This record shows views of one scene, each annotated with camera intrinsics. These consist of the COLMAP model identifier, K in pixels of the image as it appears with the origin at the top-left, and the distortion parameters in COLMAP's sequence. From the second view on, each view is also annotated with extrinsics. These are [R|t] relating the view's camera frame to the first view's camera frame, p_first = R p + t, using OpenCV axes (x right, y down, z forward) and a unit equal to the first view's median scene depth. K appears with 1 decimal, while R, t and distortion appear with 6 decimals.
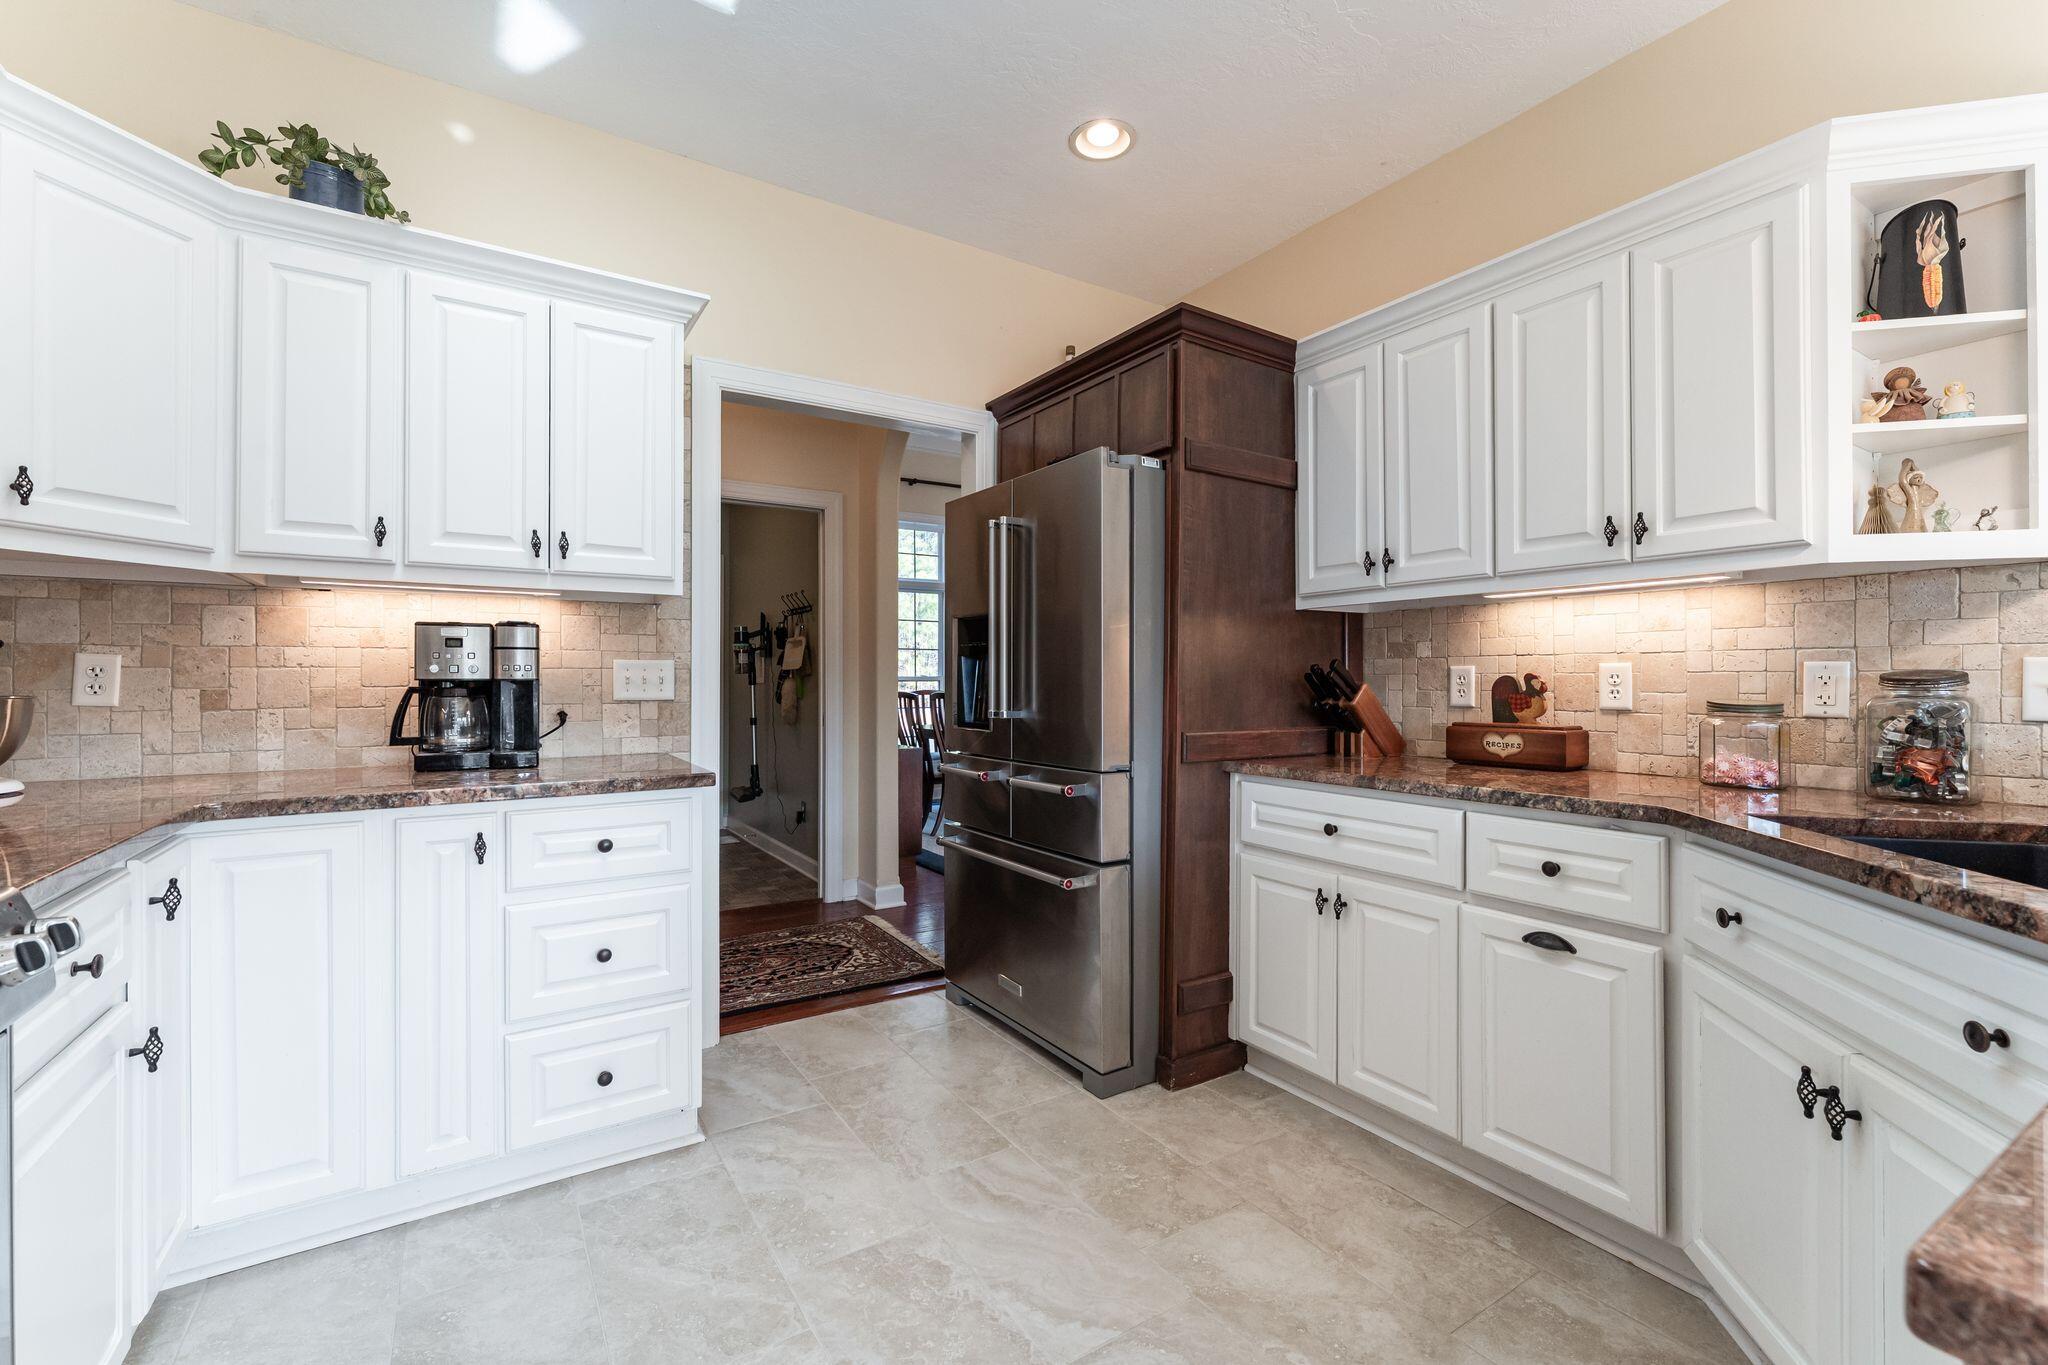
lens RADIAL K [[854.8, 0, 1019.0], [0, 854.8, 677.1], [0, 0, 1]] dist [-0.000786, -0.000218]
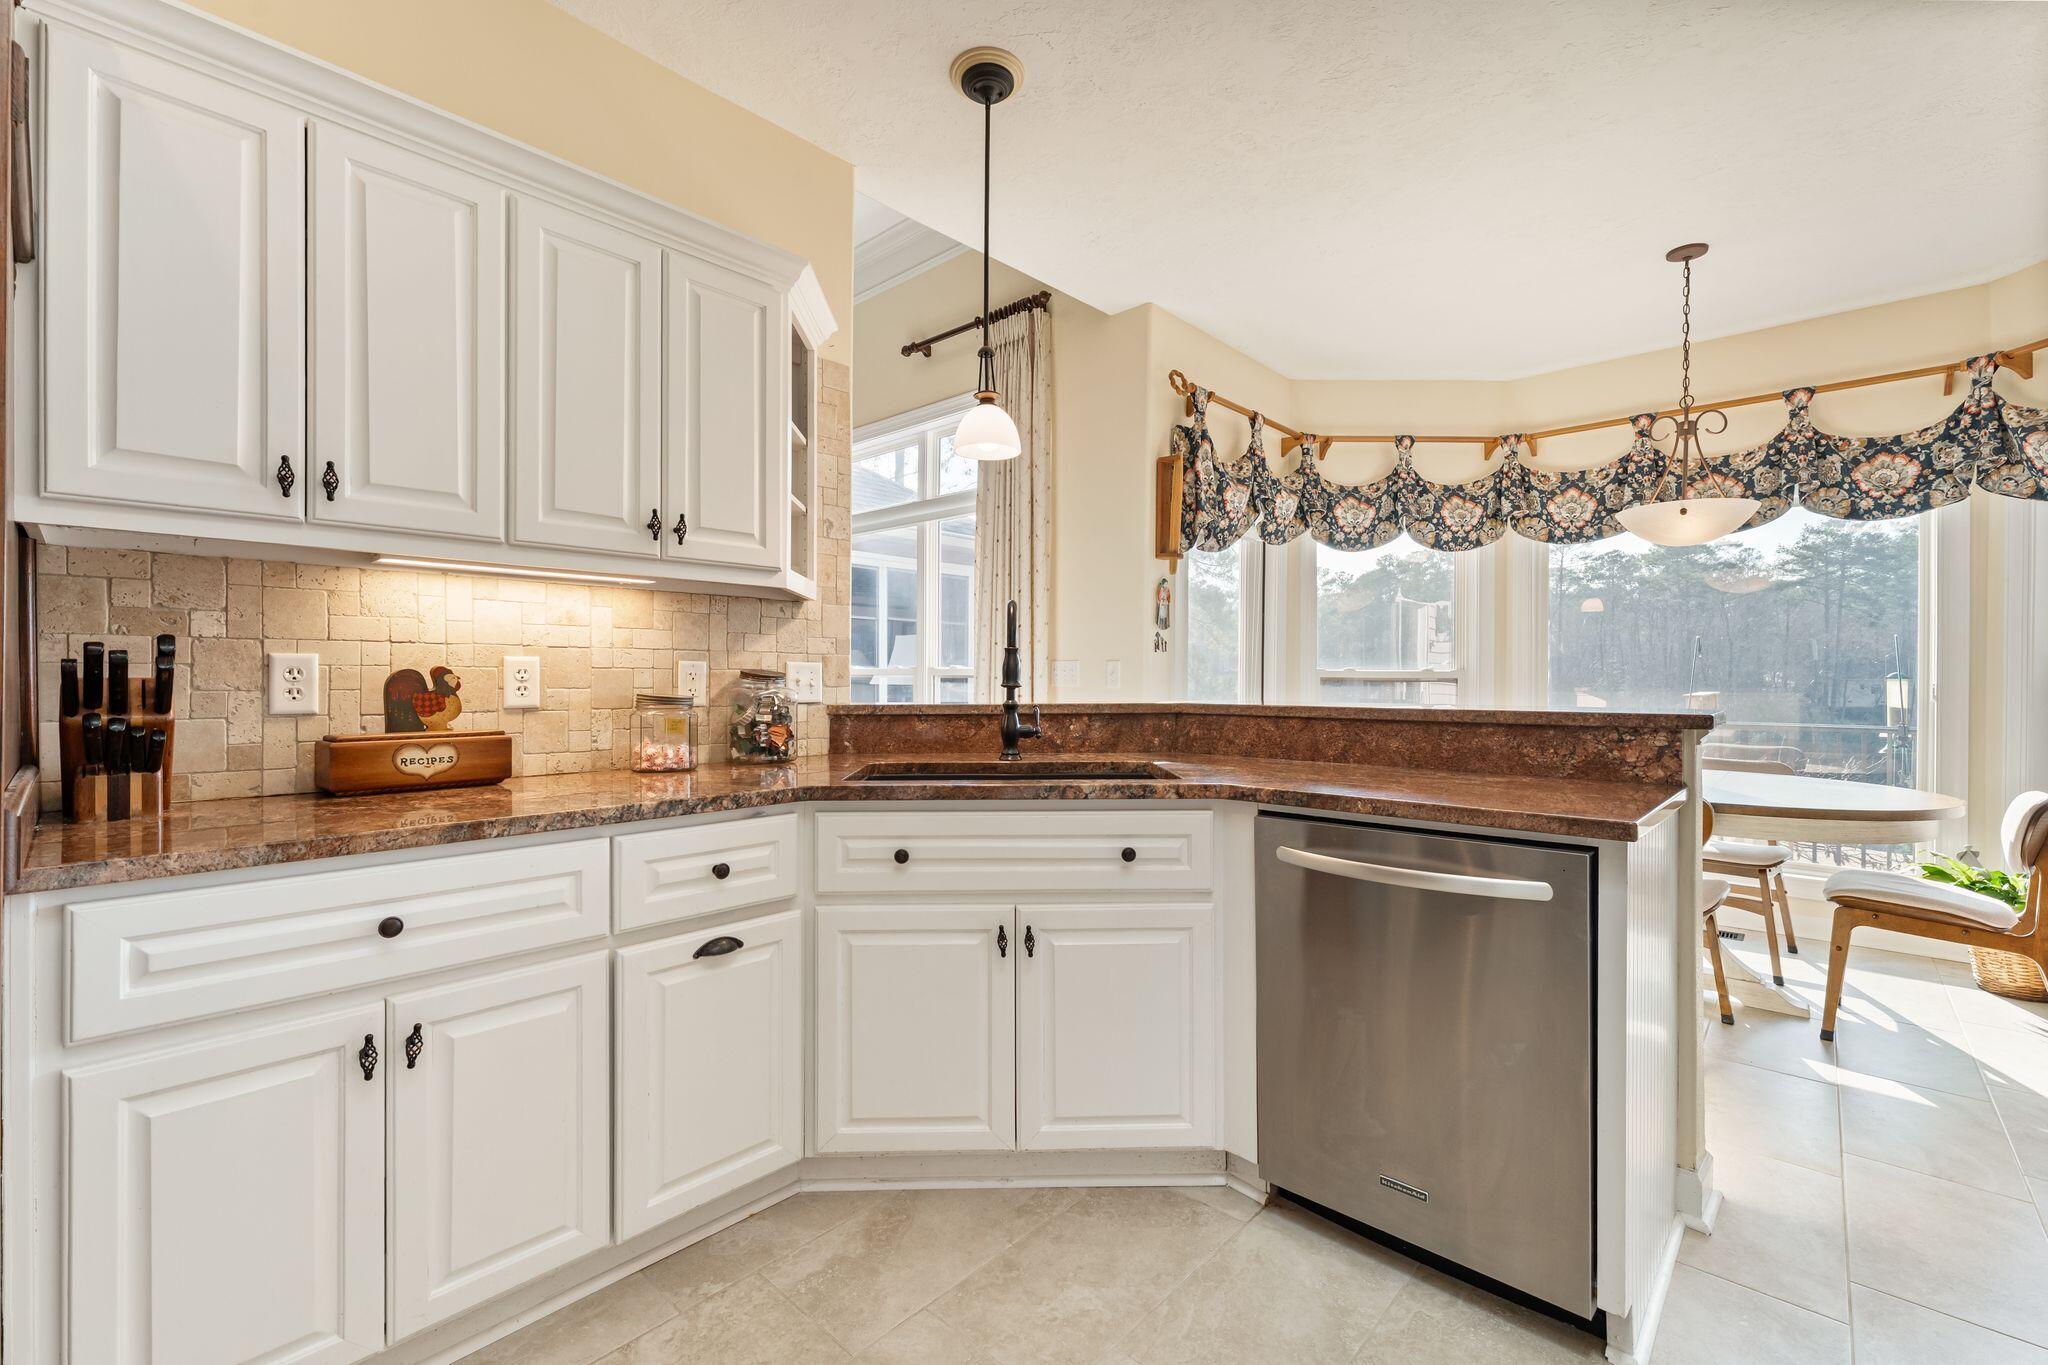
lens RADIAL K [[875.7, 0, 1024.0], [0, 875.7, 682.5], [0, 0, 1]] dist [0.000293, 0.000026]
pose [[-0.251789, -0.006679, 0.967759, -0.335536], [-0.008700, 0.999951, 0.004638, 0.002047], [-0.967743, -0.007252, -0.251835, 0.724385]]
